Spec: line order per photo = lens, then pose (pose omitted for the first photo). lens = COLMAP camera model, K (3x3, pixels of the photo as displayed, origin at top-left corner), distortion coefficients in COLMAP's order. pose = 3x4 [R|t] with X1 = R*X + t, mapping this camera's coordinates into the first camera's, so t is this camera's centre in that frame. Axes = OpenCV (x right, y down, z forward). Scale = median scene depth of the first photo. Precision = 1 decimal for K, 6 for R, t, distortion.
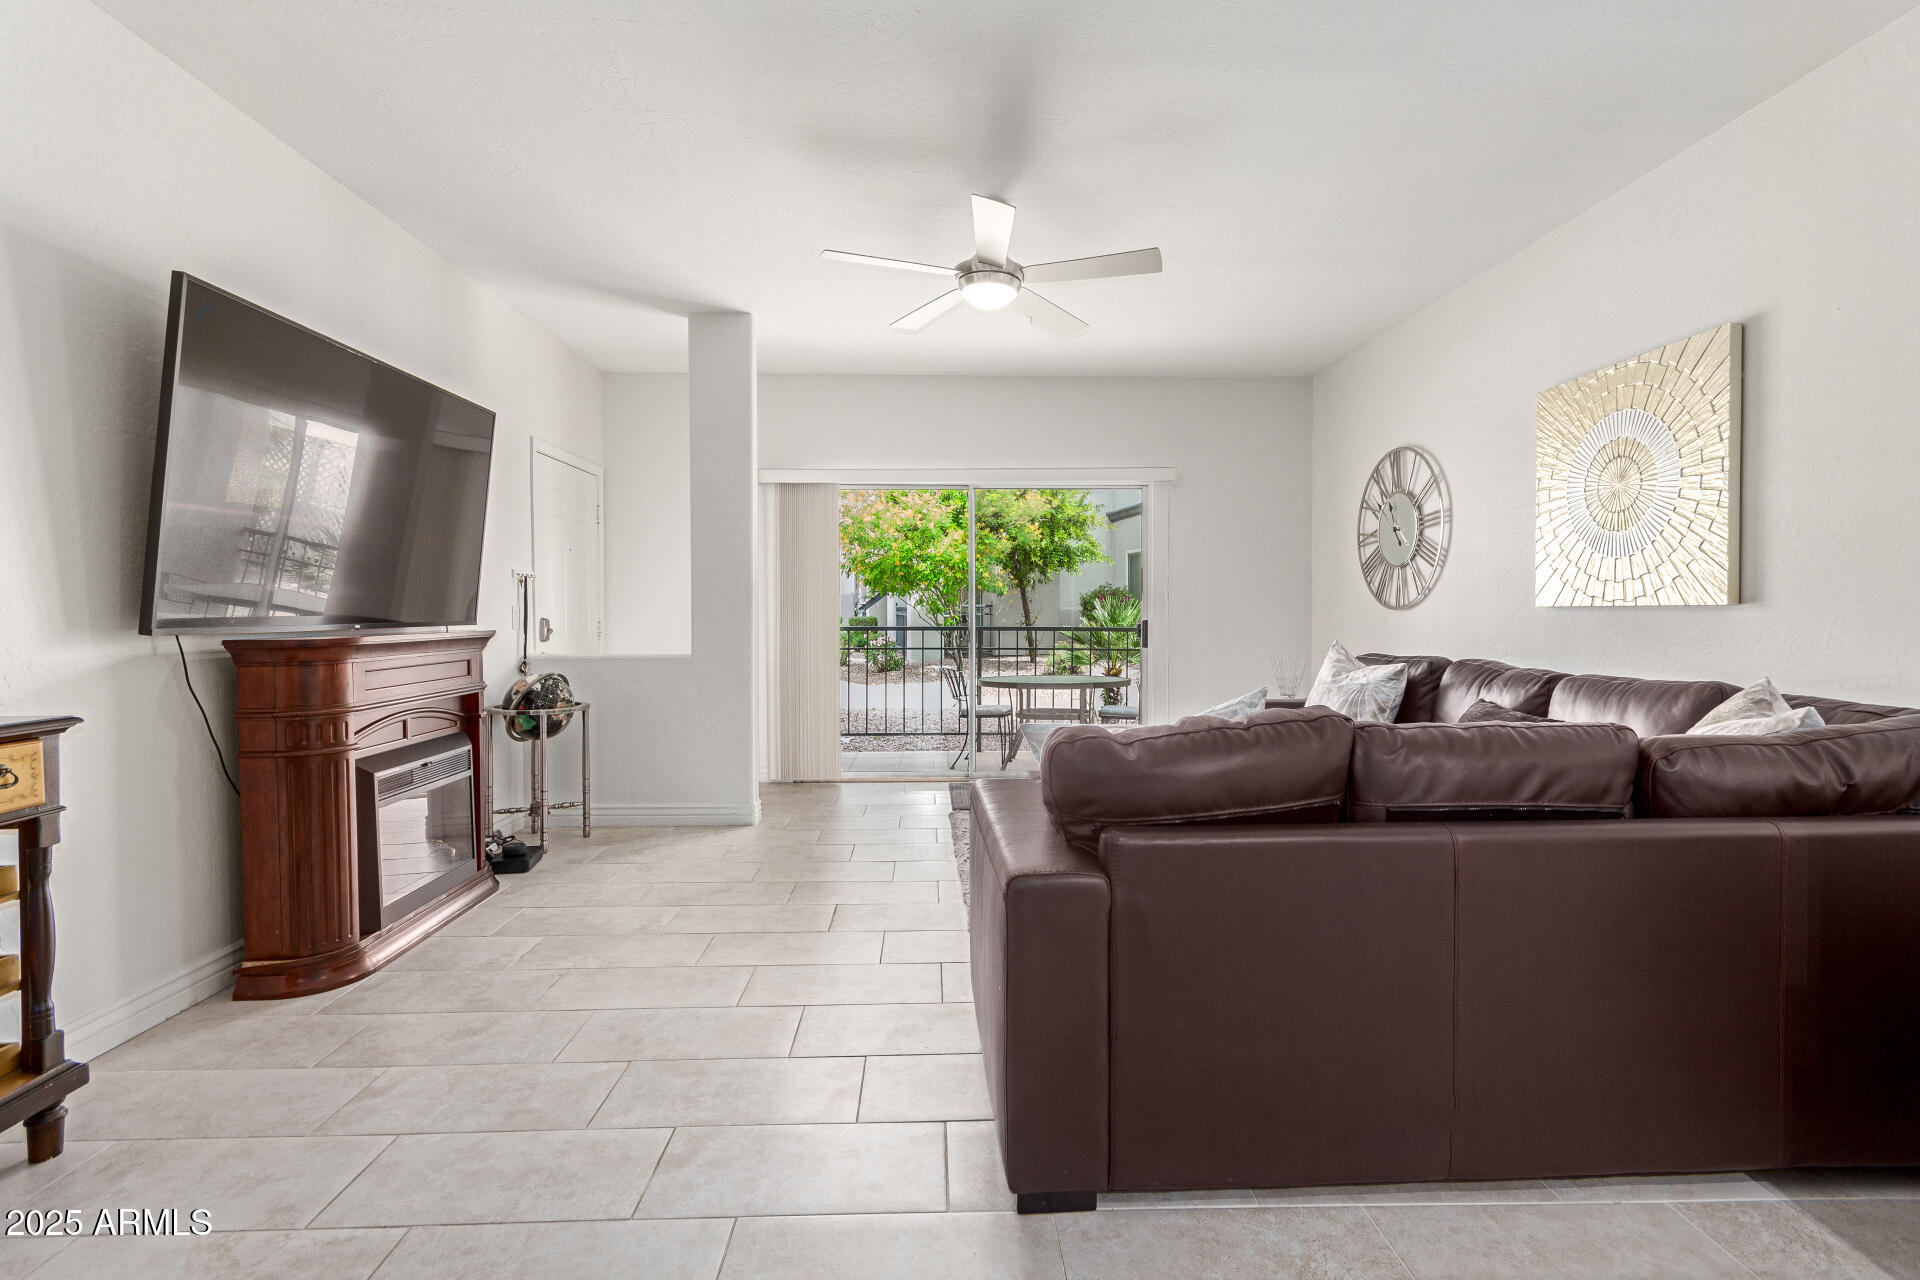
lens RADIAL K [[905.0, 0, 964.0], [0, 905.0, 638.6], [0, 0, 1]] dist [0.004747, 0.001637]
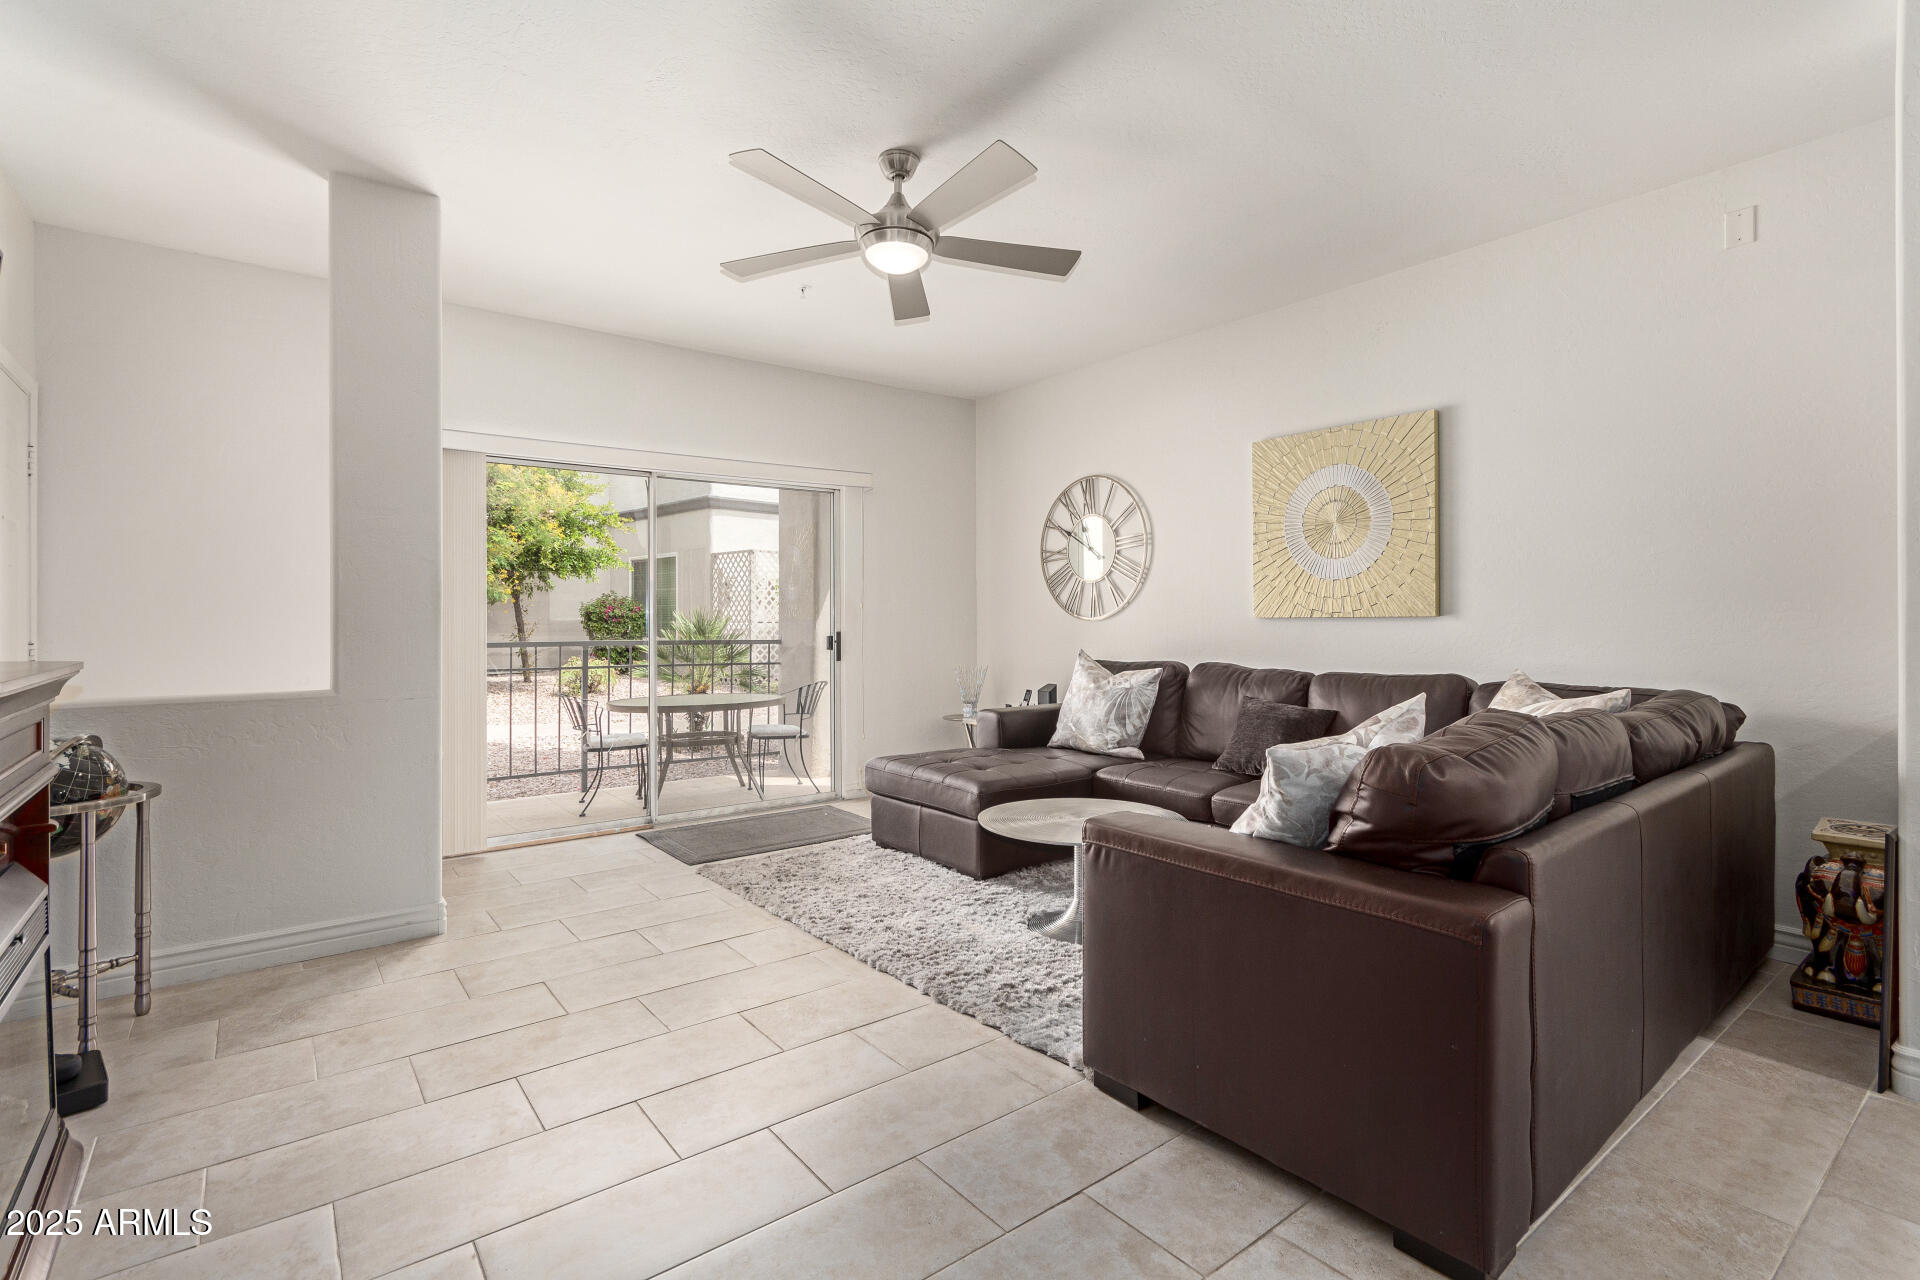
lens RADIAL K [[905.0, 0, 963.2], [0, 905.0, 624.2], [0, 0, 1]] dist [0.004747, 0.001637]
pose [[0.806156, -0.003440, 0.591694, -0.318566], [0.020153, 0.999563, -0.021646, -0.006604], [-0.591360, 0.029374, 0.805872, 0.202336]]
